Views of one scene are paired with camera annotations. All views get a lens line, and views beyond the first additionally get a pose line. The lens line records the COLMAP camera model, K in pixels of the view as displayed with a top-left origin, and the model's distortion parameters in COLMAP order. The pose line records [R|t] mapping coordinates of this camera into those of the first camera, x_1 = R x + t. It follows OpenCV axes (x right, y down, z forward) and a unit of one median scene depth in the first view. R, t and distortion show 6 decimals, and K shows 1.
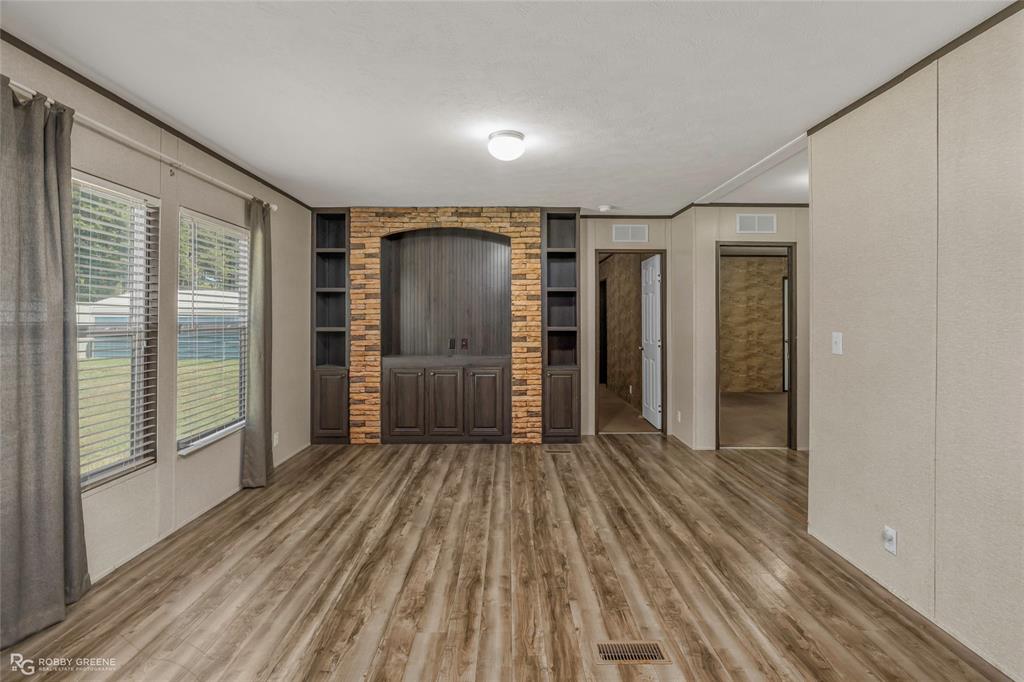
lens RADIAL K [[467.0, 0, 513.6], [0, 467.0, 315.3], [0, 0, 1]] dist [-0.005666, 0.001291]
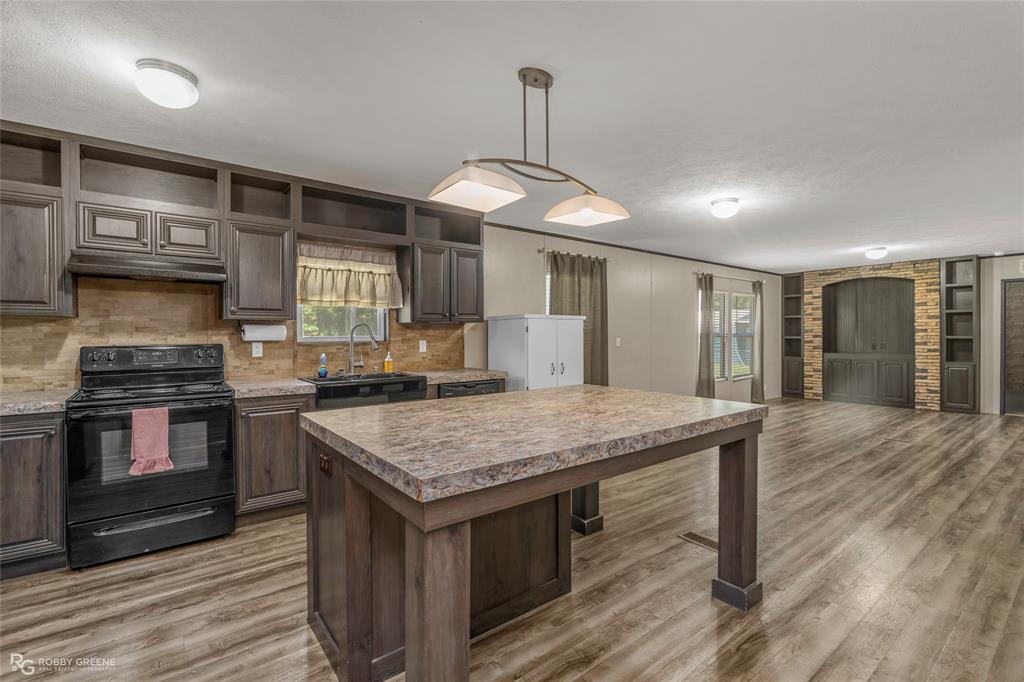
lens RADIAL K [[467.0, 0, 510.4], [0, 467.0, 339.4], [0, 0, 1]] dist [-0.005666, 0.001291]
pose [[0.599804, 0.004116, -0.800136, 0.584488], [0.011530, 0.999838, 0.013786, -0.001929], [0.800064, -0.017494, 0.599660, -1.413344]]
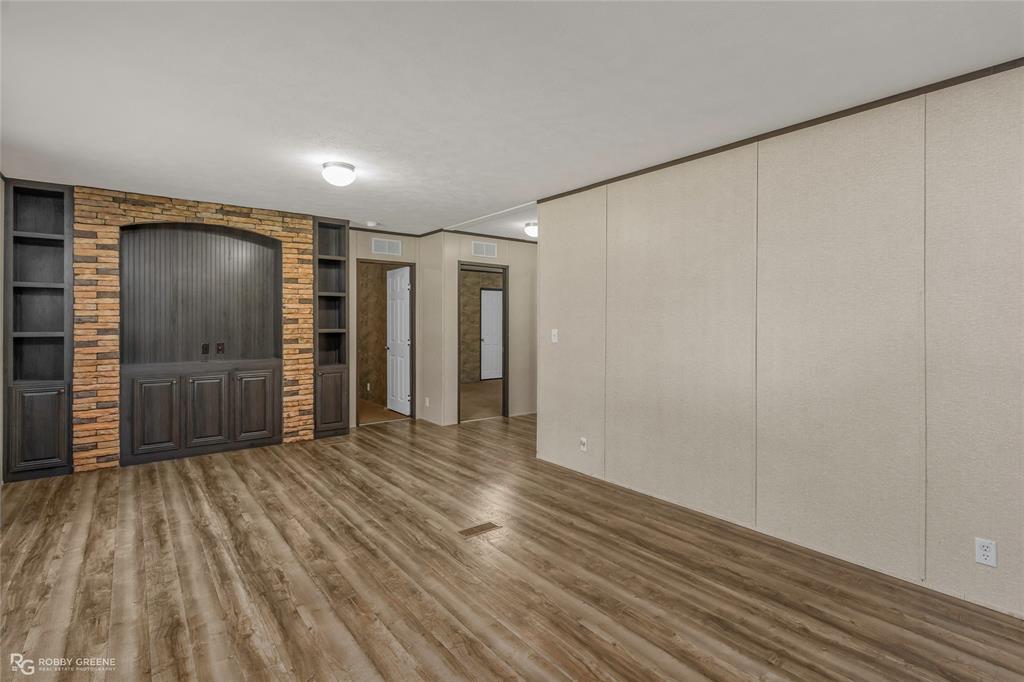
lens RADIAL K [[493.4, 0, 503.9], [0, 493.4, 318.7], [0, 0, 1]] dist [0.010781, -0.004626]
pose [[0.802934, 0.003625, 0.596057, -0.347118], [-0.002785, 0.999993, -0.002330, 0.003545], [-0.596062, 0.000210, 0.802939, -0.206304]]
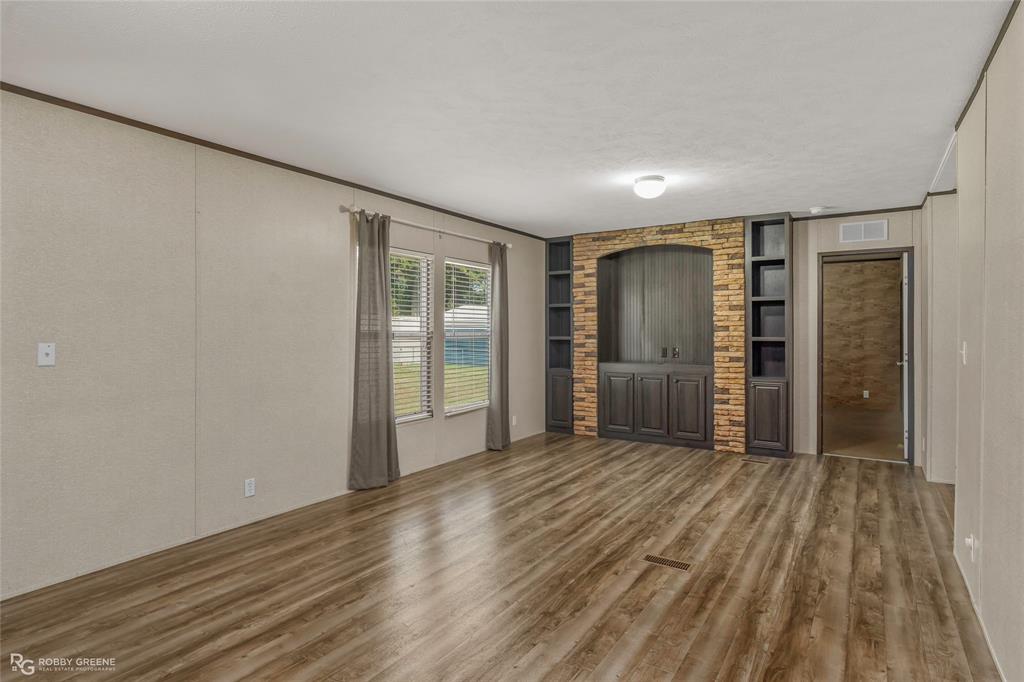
lens RADIAL K [[548.2, 0, 518.5], [0, 548.2, 332.0], [0, 0, 1]] dist [-0.004871, 0.000440]
pose [[0.834145, 0.000147, -0.551545, 0.401598], [0.005361, 0.999951, 0.008376, 0.002579], [0.551519, -0.009943, 0.834103, -0.320203]]
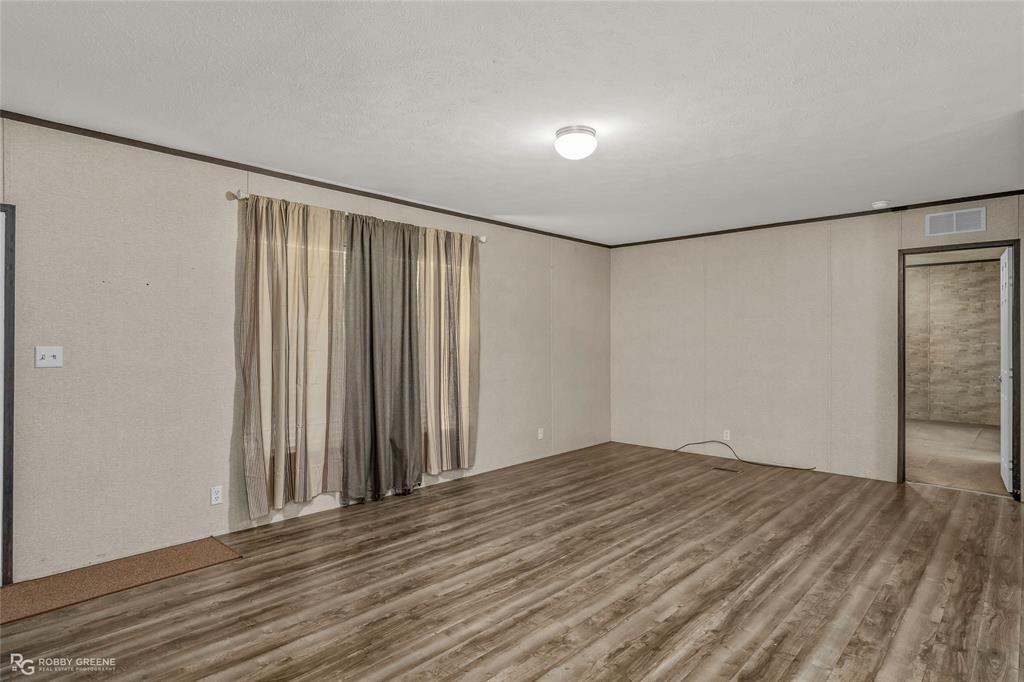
lens RADIAL K [[548.2, 0, 523.1], [0, 548.2, 333.4], [0, 0, 1]] dist [-0.004871, 0.000440]
pose [[-0.732152, 0.003810, 0.681131, -0.529803], [-0.008305, 0.999860, -0.014520, 0.015521], [-0.681091, -0.016288, -0.732018, 1.452040]]
